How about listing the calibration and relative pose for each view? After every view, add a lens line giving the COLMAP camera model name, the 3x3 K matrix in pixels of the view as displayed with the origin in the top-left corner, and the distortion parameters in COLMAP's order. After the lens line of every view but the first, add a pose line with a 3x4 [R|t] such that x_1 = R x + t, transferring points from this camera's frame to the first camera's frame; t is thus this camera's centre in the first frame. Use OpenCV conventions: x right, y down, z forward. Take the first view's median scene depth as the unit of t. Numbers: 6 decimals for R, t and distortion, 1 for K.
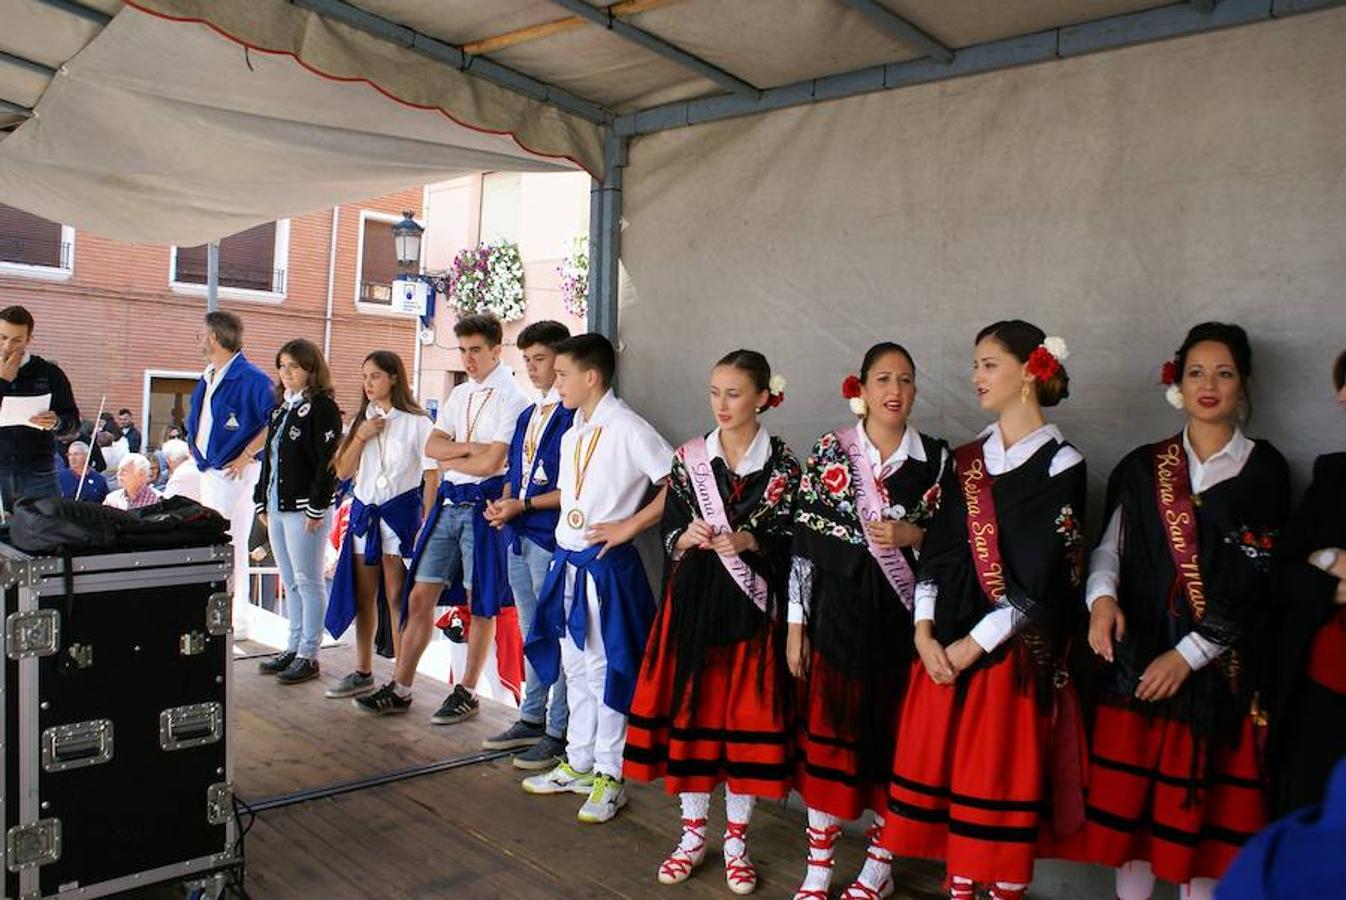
lens RADIAL K [[1157.7, 0, 673.0], [0, 1157.7, 450.0], [0, 0, 1]] dist [-0.146135, 0.127988]
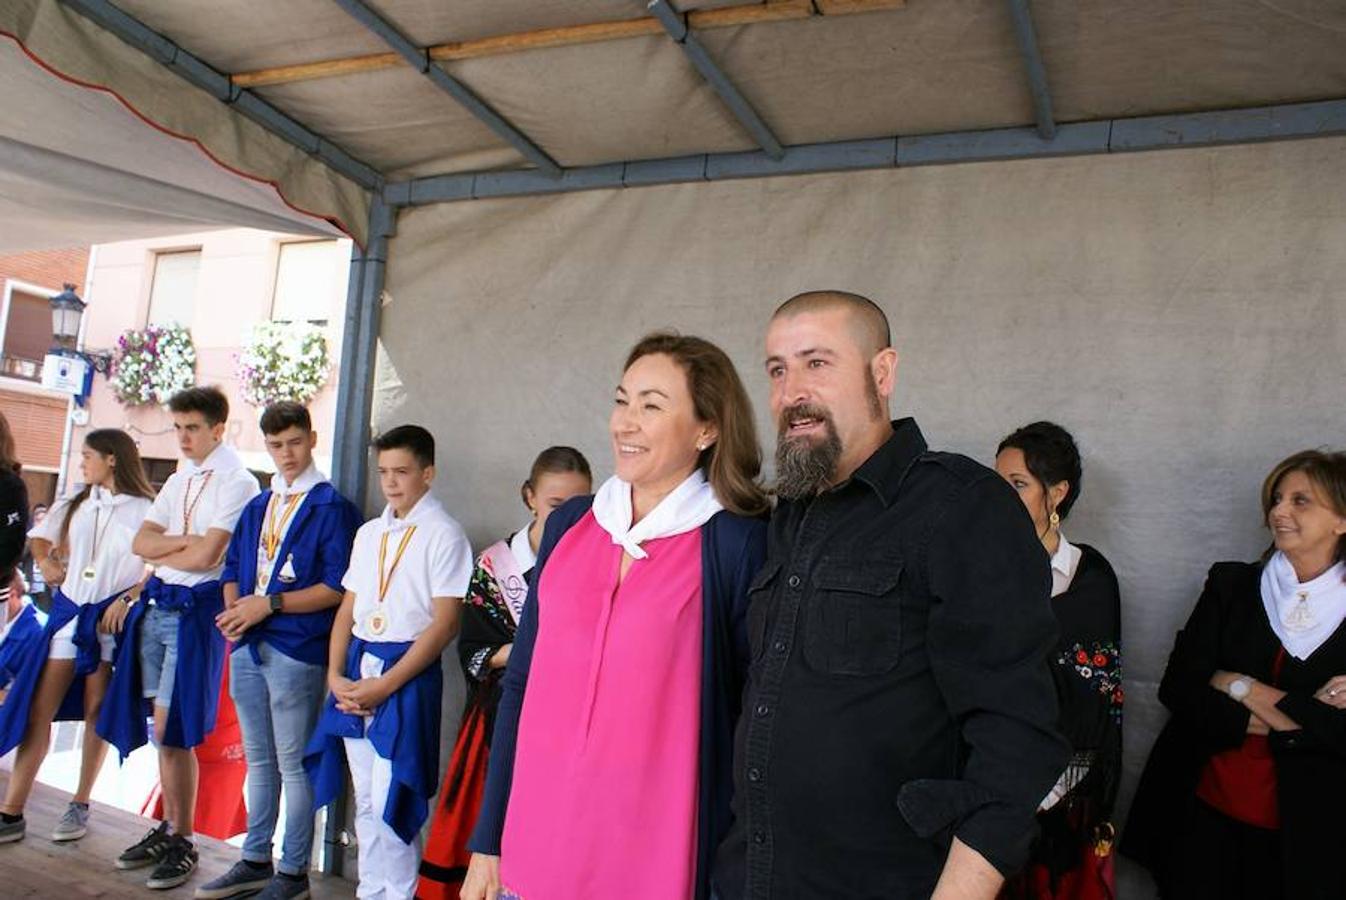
lens RADIAL K [[1078.8, 0, 729.4], [0, 1078.8, 442.1], [0, 0, 1]] dist [-0.122268, 0.084757]
pose [[0.937147, 0.053664, 0.344785, -0.075837], [-0.019283, 0.994558, -0.102385, -0.000041], [-0.348403, 0.089301, 0.933081, 0.122836]]
